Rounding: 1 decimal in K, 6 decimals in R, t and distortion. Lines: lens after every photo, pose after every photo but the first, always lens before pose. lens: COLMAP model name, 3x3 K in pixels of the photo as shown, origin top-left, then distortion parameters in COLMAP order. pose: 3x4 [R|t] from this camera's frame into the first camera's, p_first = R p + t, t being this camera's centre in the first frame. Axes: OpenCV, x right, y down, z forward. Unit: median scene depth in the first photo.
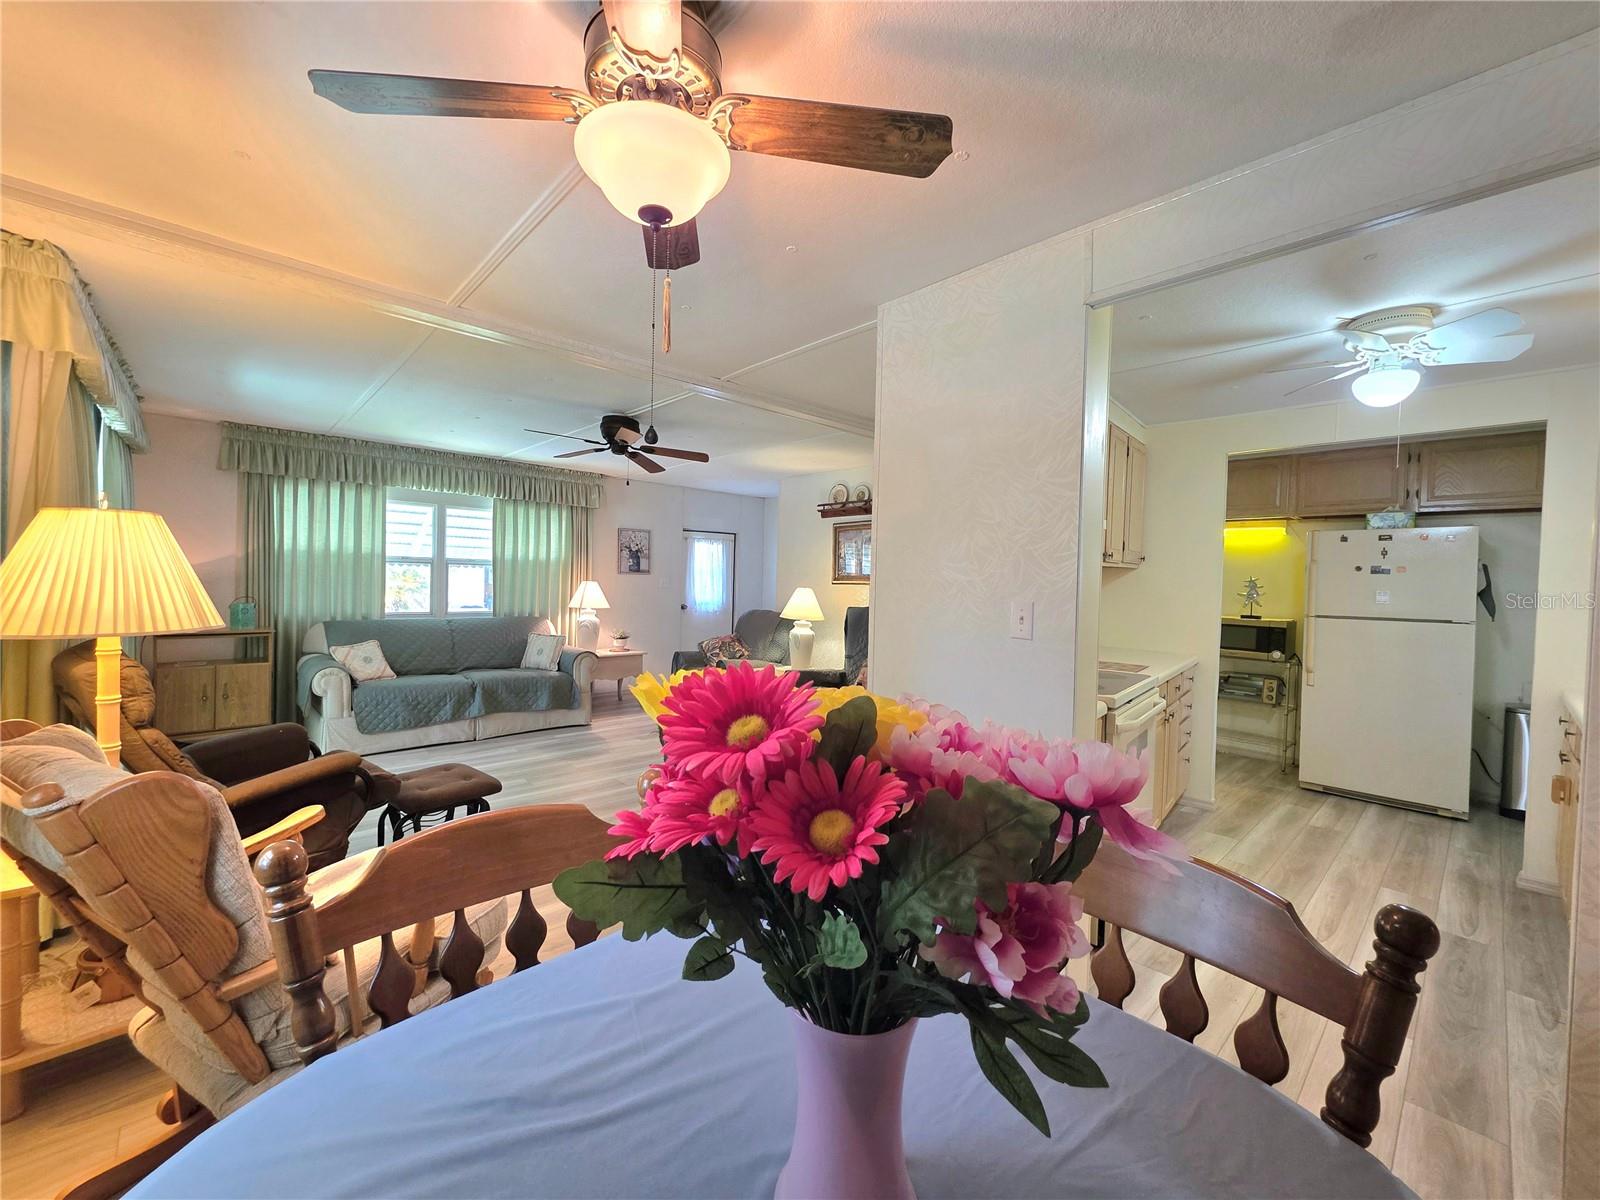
lens RADIAL K [[638.1, 0, 797.9], [0, 638.1, 593.6], [0, 0, 1]] dist [0.000489, 0.001411]
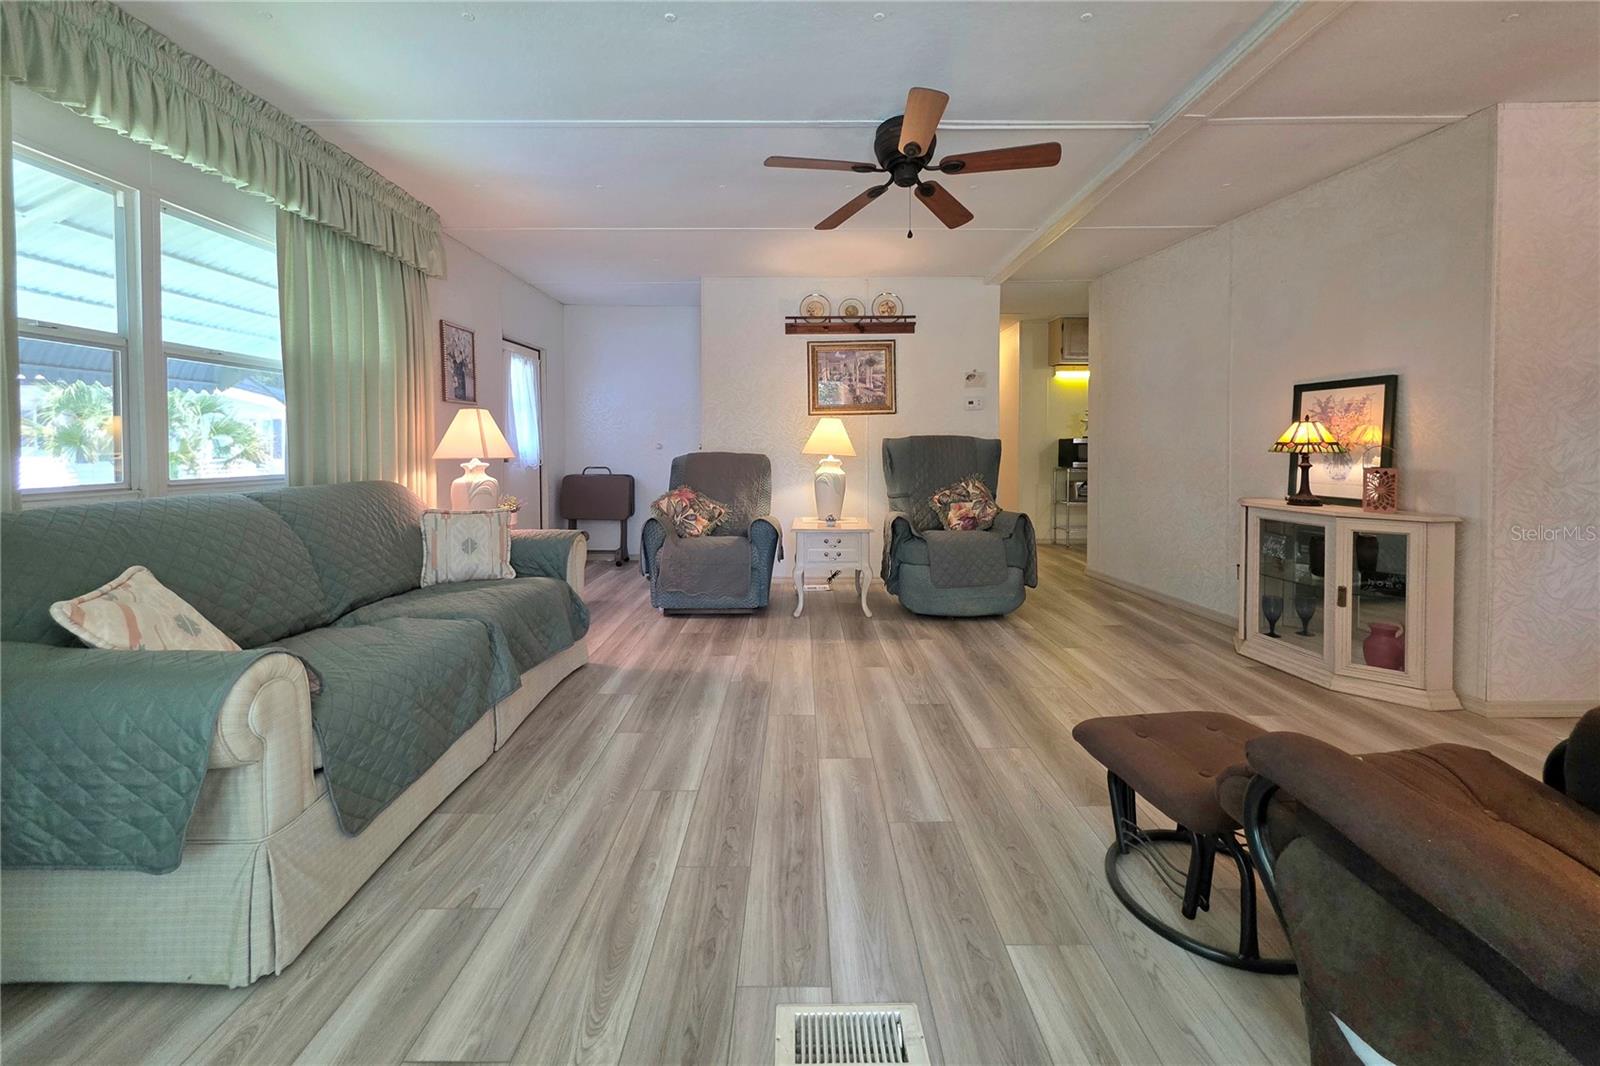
lens RADIAL K [[641.3, 0, 798.3], [0, 641.3, 463.1], [0, 0, 1]] dist [0.001808, 0.000237]
pose [[0.678375, -0.049254, 0.733063, -0.604561], [0.037914, 0.998768, 0.032022, 0.020888], [-0.733737, 0.006070, 0.679407, 0.482021]]
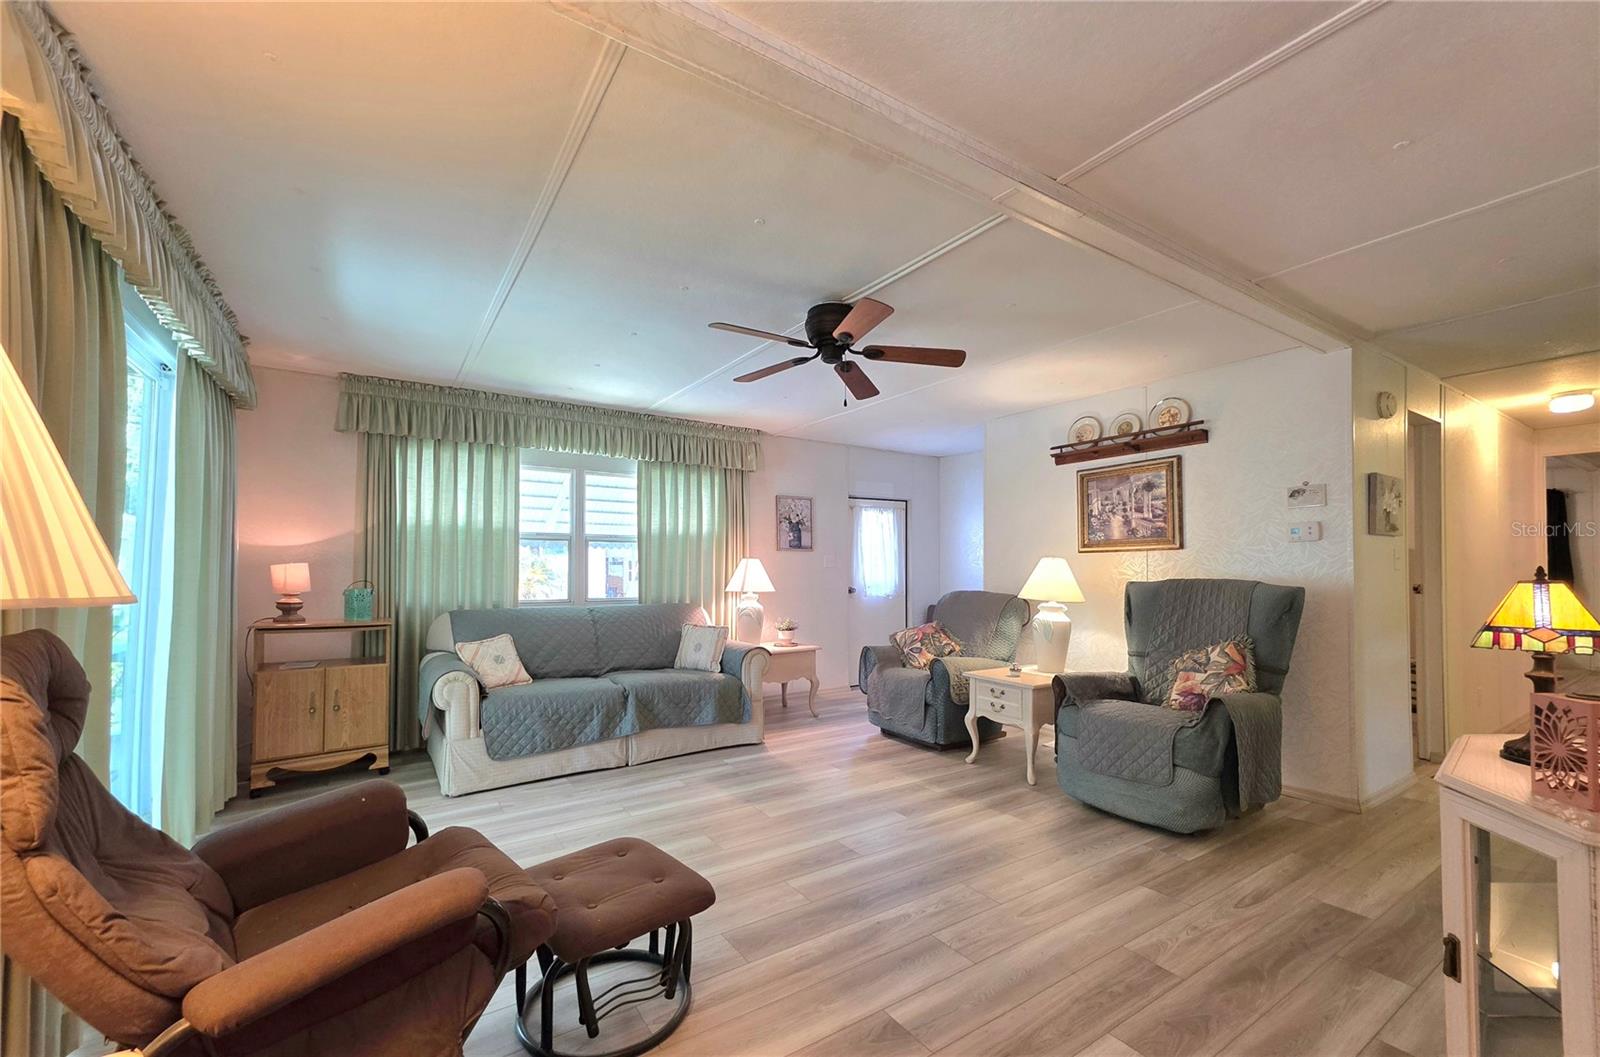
lens RADIAL K [[641.3, 0, 790.2], [0, 641.3, 557.5], [0, 0, 1]] dist [0.001808, 0.000237]
pose [[0.985739, -0.027017, -0.166096, -0.160064], [0.020238, 0.998897, -0.042375, 0.015889], [0.167057, 0.038409, 0.985199, 0.237810]]
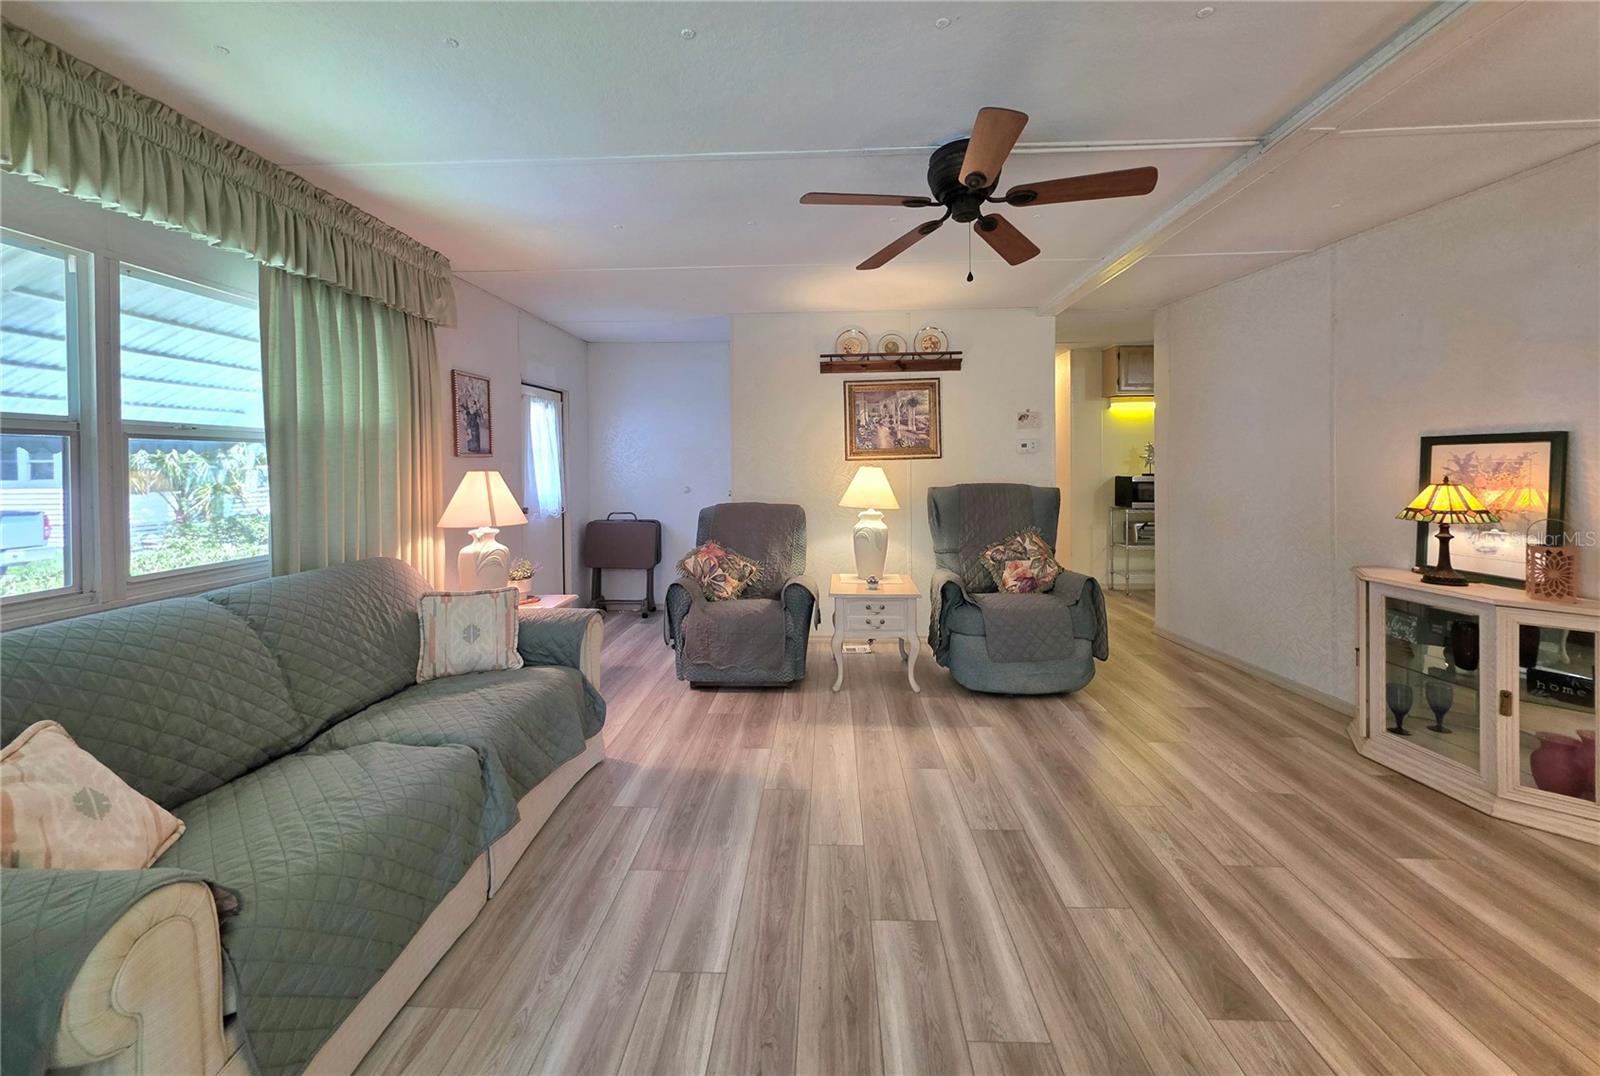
lens RADIAL K [[641.3, 0, 797.9], [0, 641.3, 472.6], [0, 0, 1]] dist [0.001808, 0.000237]
pose [[0.712942, -0.044870, 0.699786, -0.559825], [0.045914, 0.998796, 0.017264, -0.017794], [-0.699719, 0.019822, 0.714143, 0.531236]]
